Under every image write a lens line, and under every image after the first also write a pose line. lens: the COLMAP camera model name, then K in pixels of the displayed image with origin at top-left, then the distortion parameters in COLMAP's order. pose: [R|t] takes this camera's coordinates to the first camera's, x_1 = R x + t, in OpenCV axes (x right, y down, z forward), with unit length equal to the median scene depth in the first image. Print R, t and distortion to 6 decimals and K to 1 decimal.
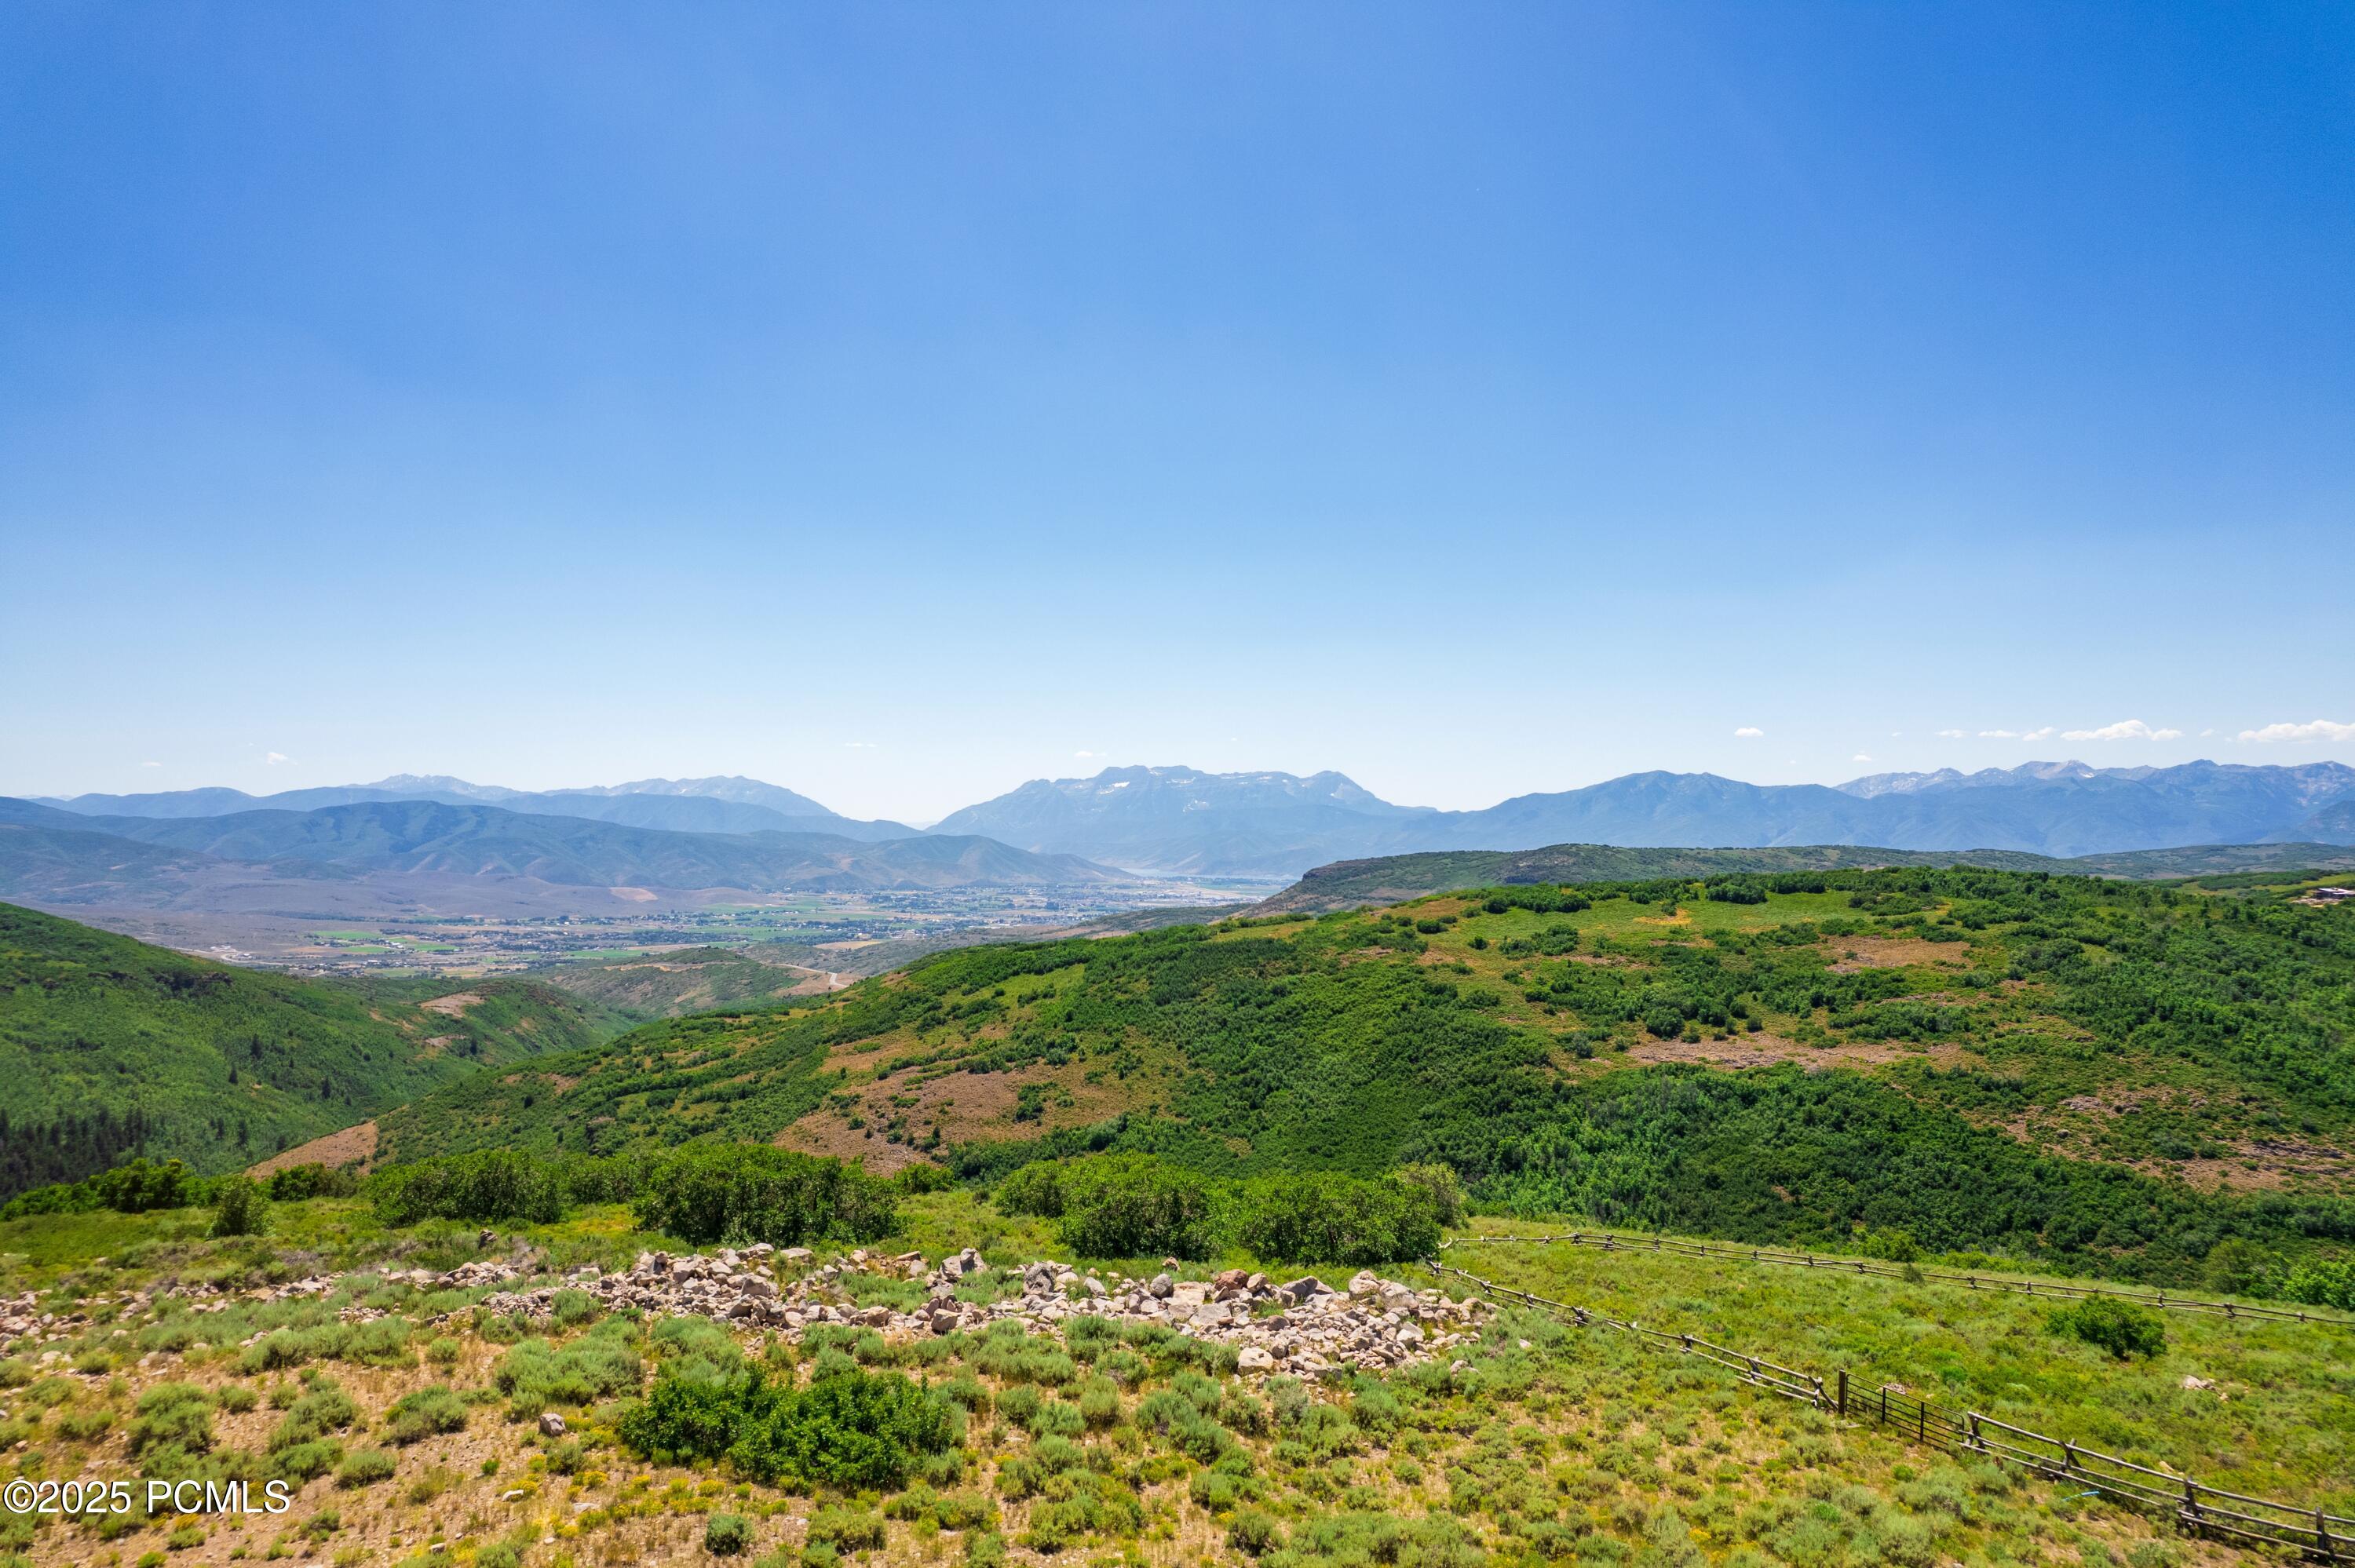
lens RADIAL K [[1505.9, 0, 1181.6], [0, 1505.9, 783.2], [0, 0, 1]] dist [-0.080137, 0.072366]
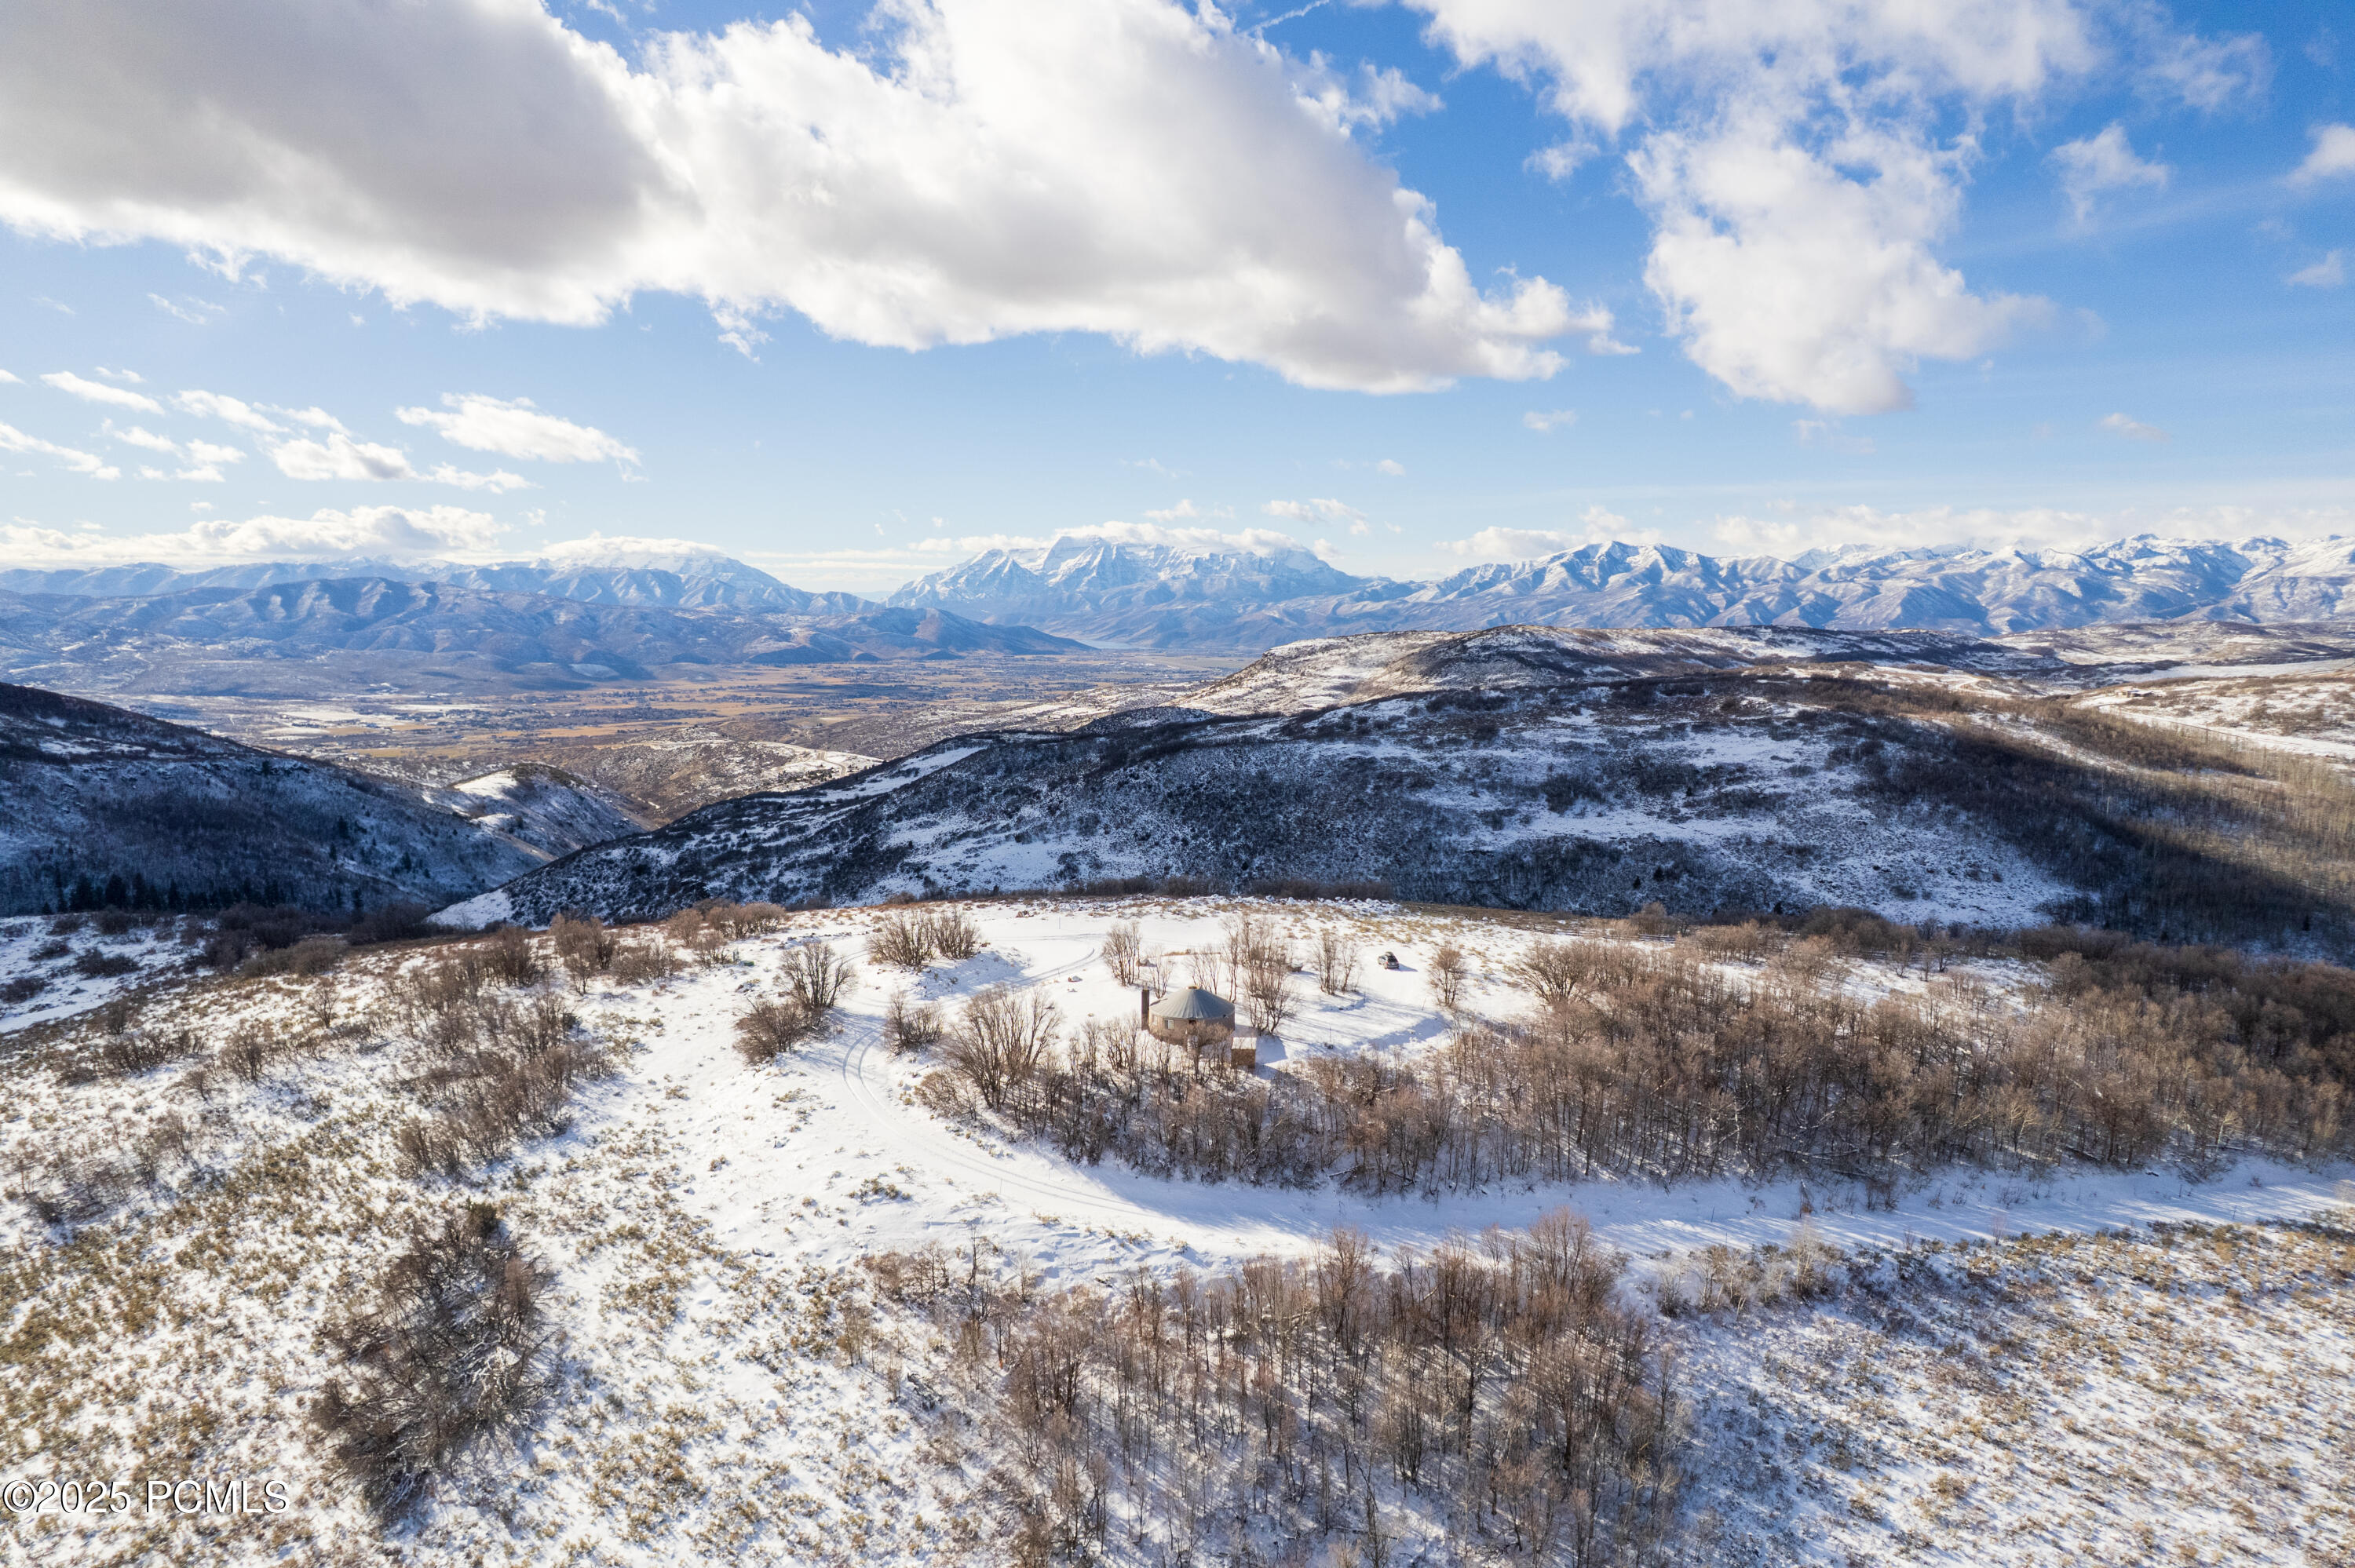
lens RADIAL K [[1512.1, 0, 1177.5], [0, 1512.1, 784.0], [0, 0, 1]] dist [-0.080928, 0.071438]
pose [[0.999589, -0.004844, 0.028269, -0.034384], [0.000461, 0.988223, 0.153022, -0.040418], [-0.028677, -0.152946, 0.987818, -0.201821]]
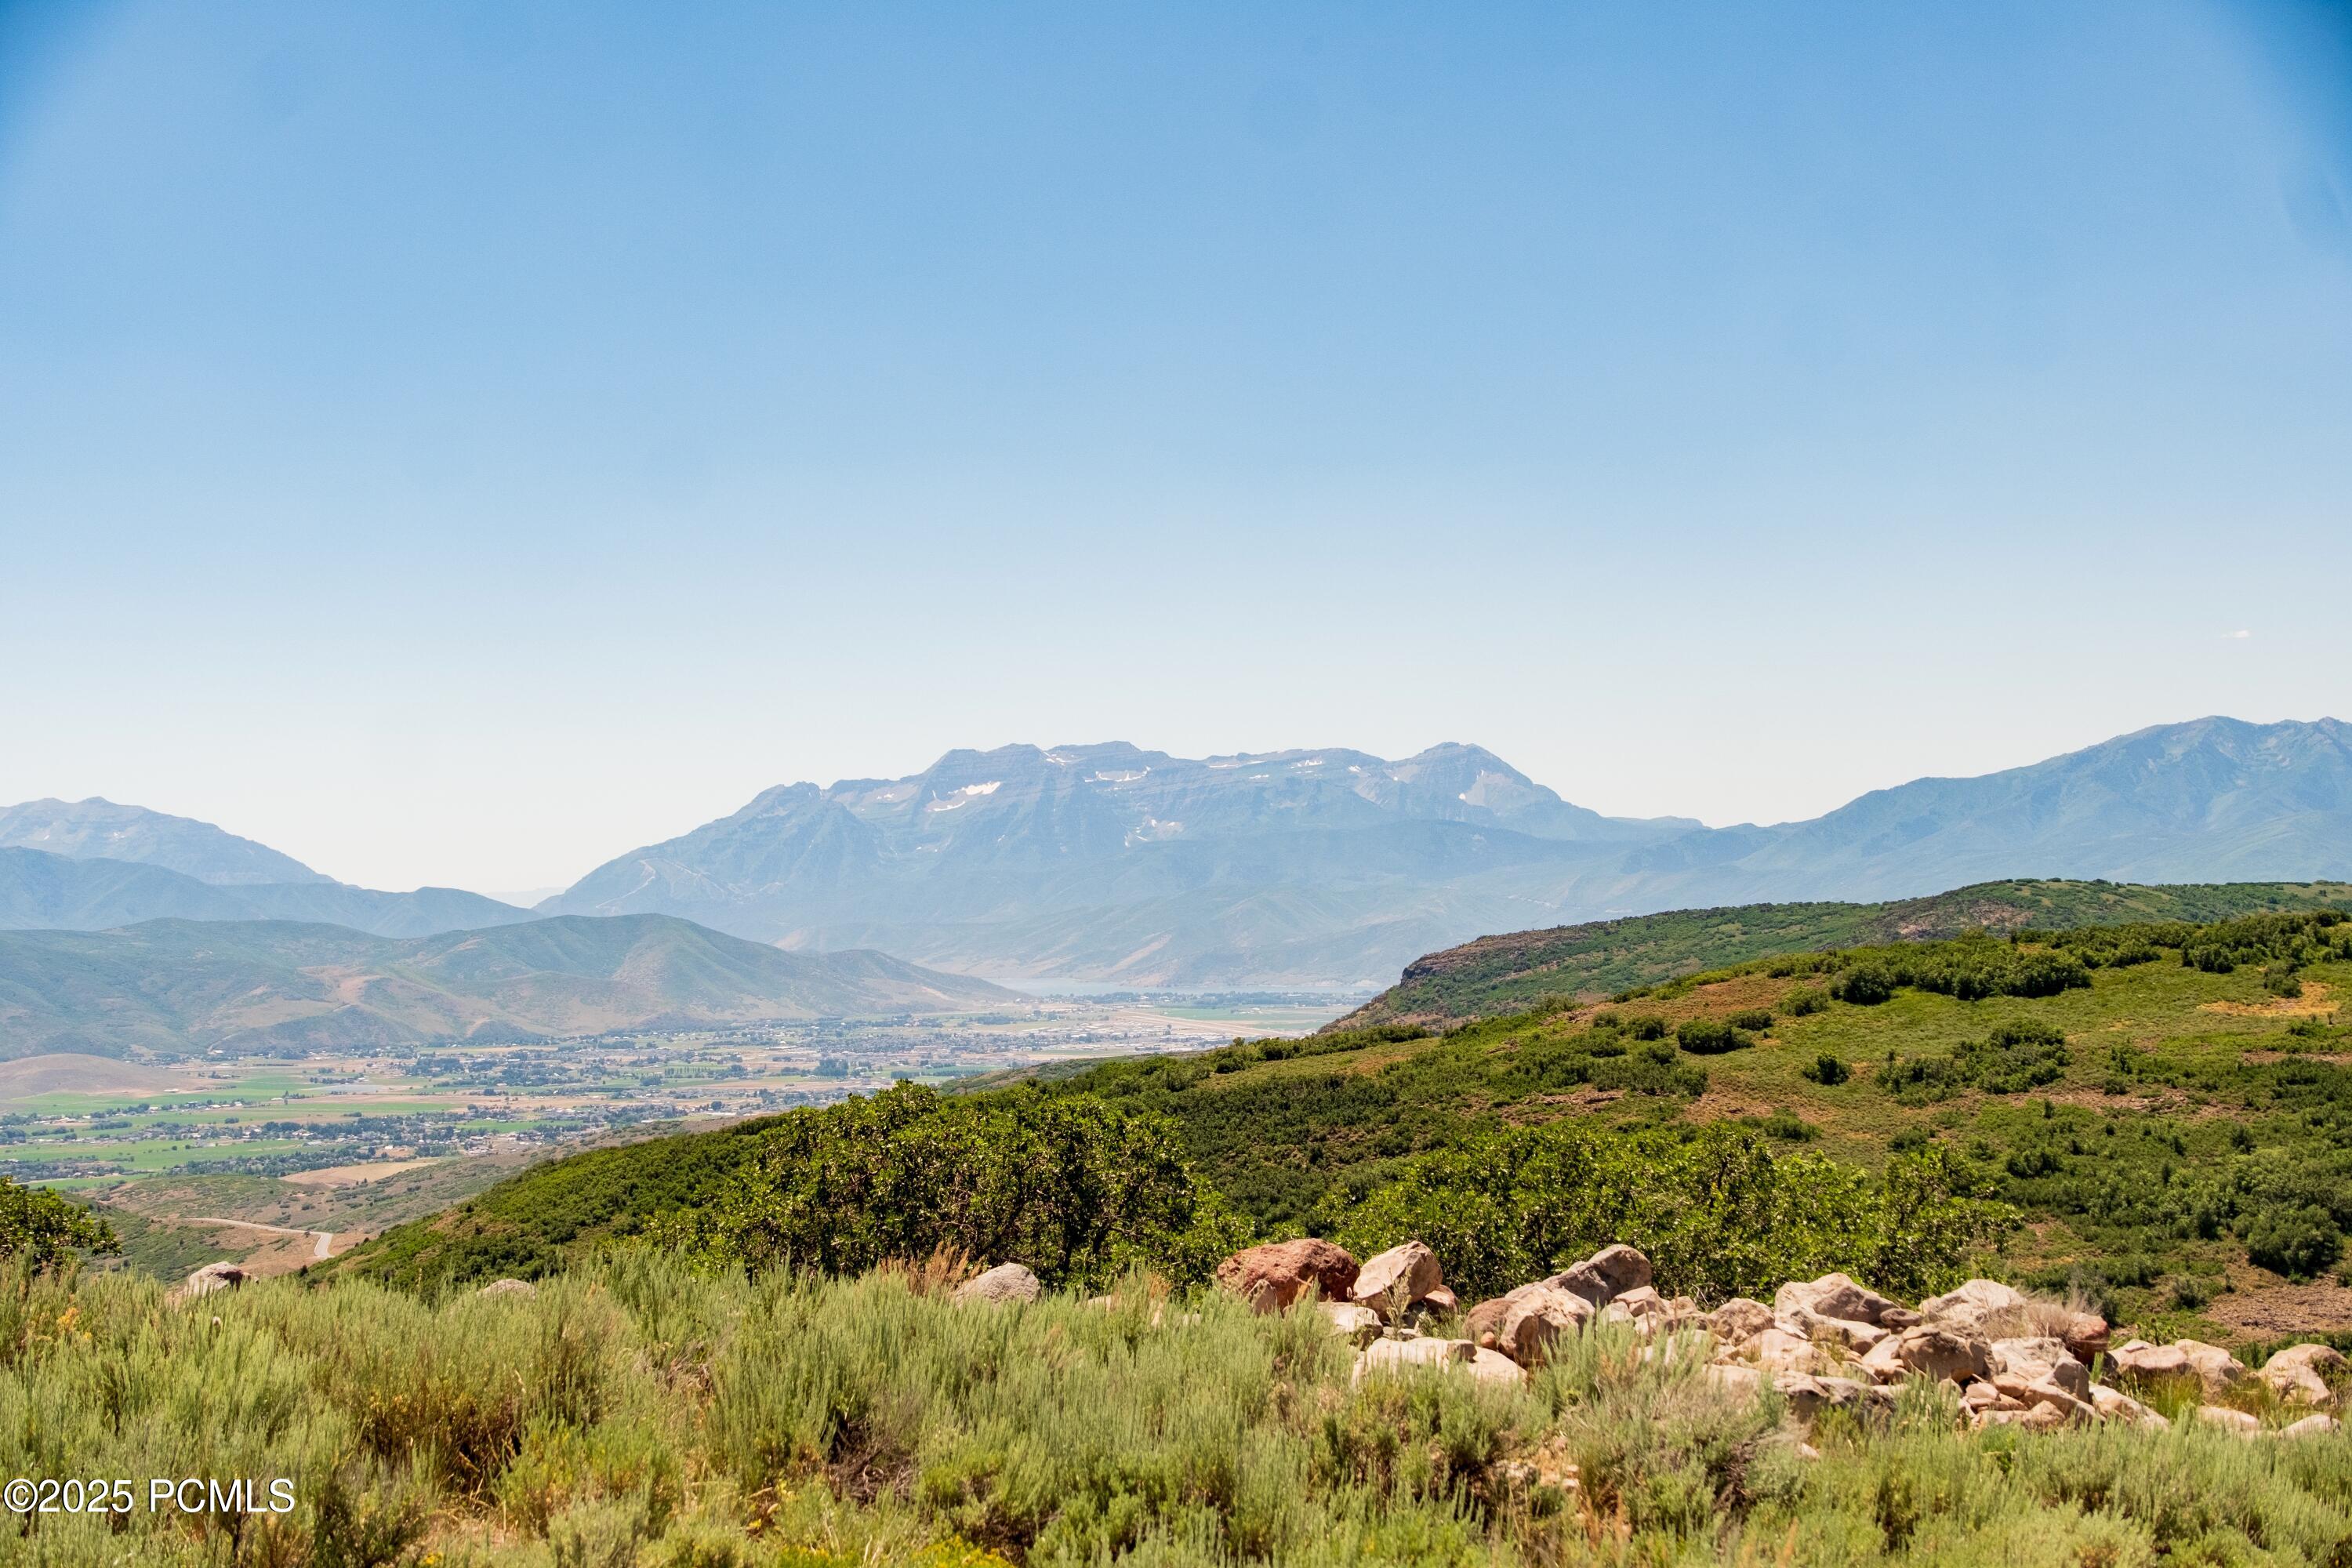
lens RADIAL K [[3414.6, 0, 1161.7], [0, 3414.6, 794.1], [0, 0, 1]] dist [0.088308, 0.138363]
pose [[0.999404, -0.032234, 0.012392, 0.000399], [0.032194, 0.999476, 0.003422, 0.016028], [-0.012496, -0.003021, 0.999917, 0.028048]]
